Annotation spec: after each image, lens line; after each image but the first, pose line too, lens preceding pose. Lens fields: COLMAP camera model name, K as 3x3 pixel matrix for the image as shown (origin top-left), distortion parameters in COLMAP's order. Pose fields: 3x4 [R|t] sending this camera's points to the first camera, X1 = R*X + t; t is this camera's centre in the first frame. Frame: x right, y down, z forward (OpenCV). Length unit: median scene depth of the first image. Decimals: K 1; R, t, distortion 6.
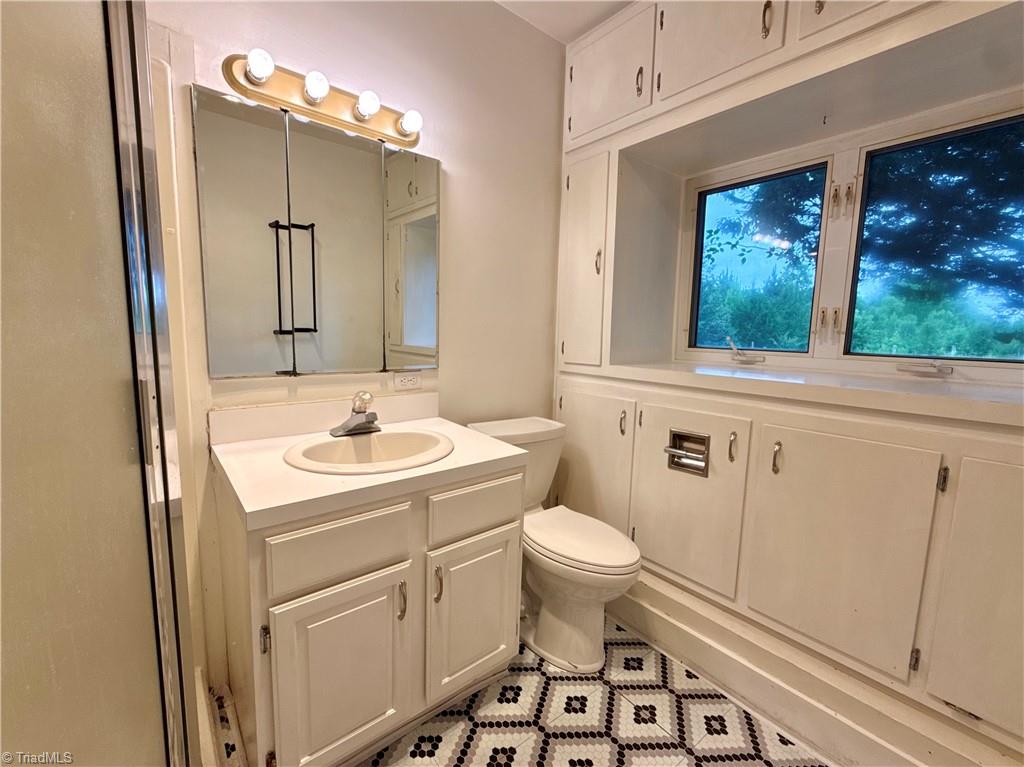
lens RADIAL K [[429.5, 0, 509.9], [0, 429.5, 384.4], [0, 0, 1]] dist [-0.001072, -0.000396]
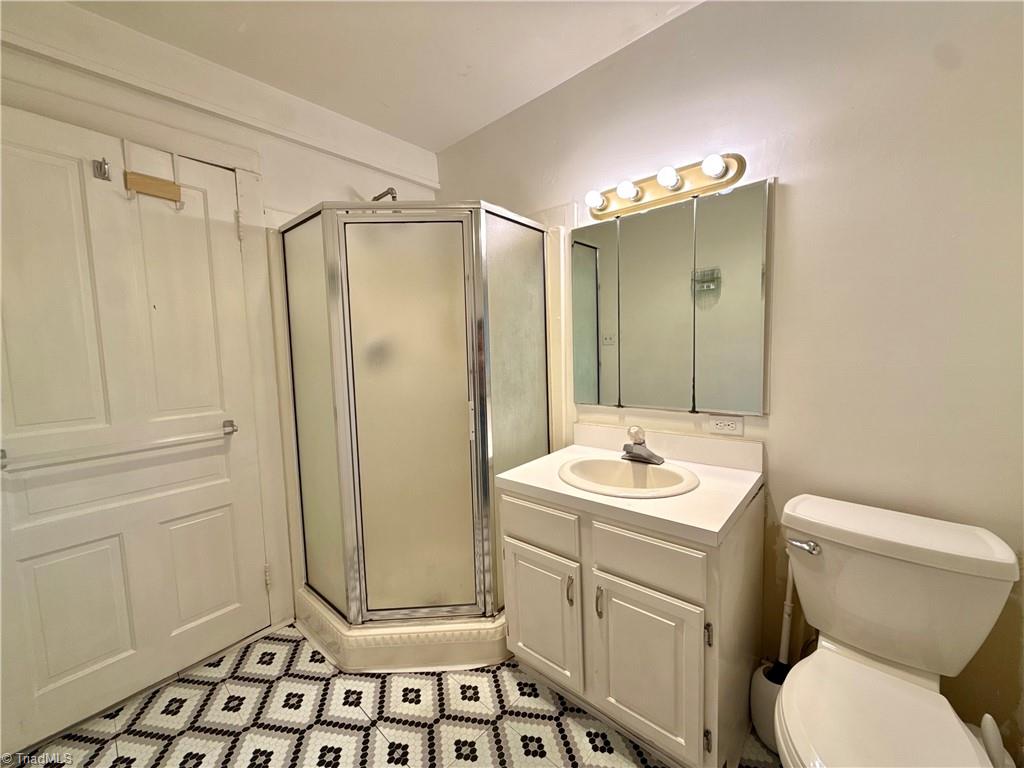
lens RADIAL K [[409.8, 0, 508.5], [0, 409.8, 386.2], [0, 0, 1]] dist [-0.000389, -0.000774]
pose [[0.145828, 0.055025, -0.987778, 0.744414], [-0.091161, 0.994952, 0.041966, -0.112932], [0.985101, 0.083927, 0.150108, 0.487638]]
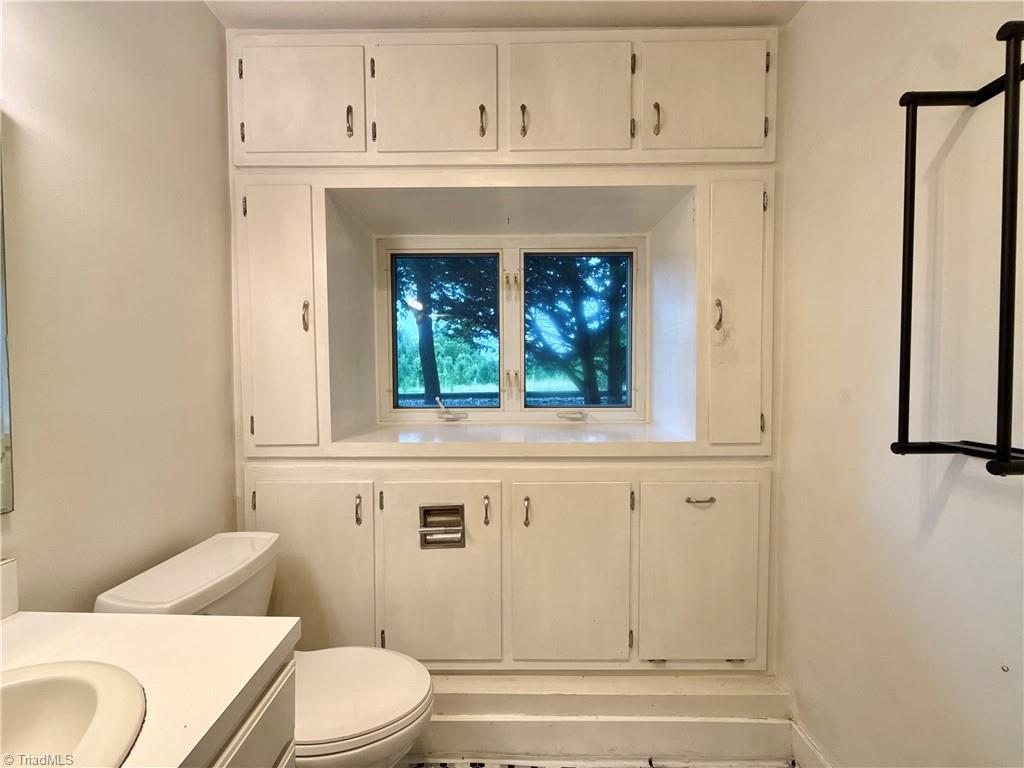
lens RADIAL K [[409.8, 0, 508.5], [0, 409.8, 386.2], [0, 0, 1]] dist [-0.000389, -0.000774]
pose [[0.632250, -0.048405, 0.773251, -0.169133], [0.114215, 0.992965, -0.031229, -0.099867], [-0.766299, 0.108061, 0.633331, 0.274208]]
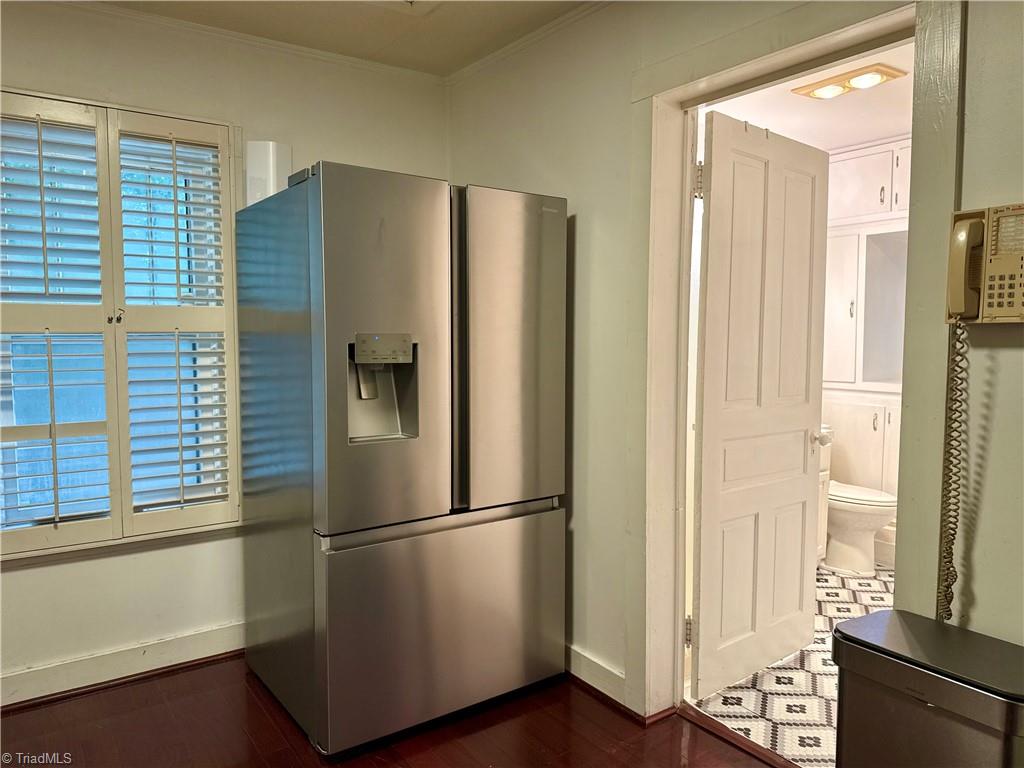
lens RADIAL K [[740.2, 0, 509.0], [0, 740.2, 388.4], [0, 0, 1]] dist [0.003011, -0.000733]
pose [[0.997330, -0.015569, -0.071344, -0.841323], [0.011868, 0.998577, -0.051999, 0.099562], [0.072052, 0.051013, 0.996095, -1.679501]]
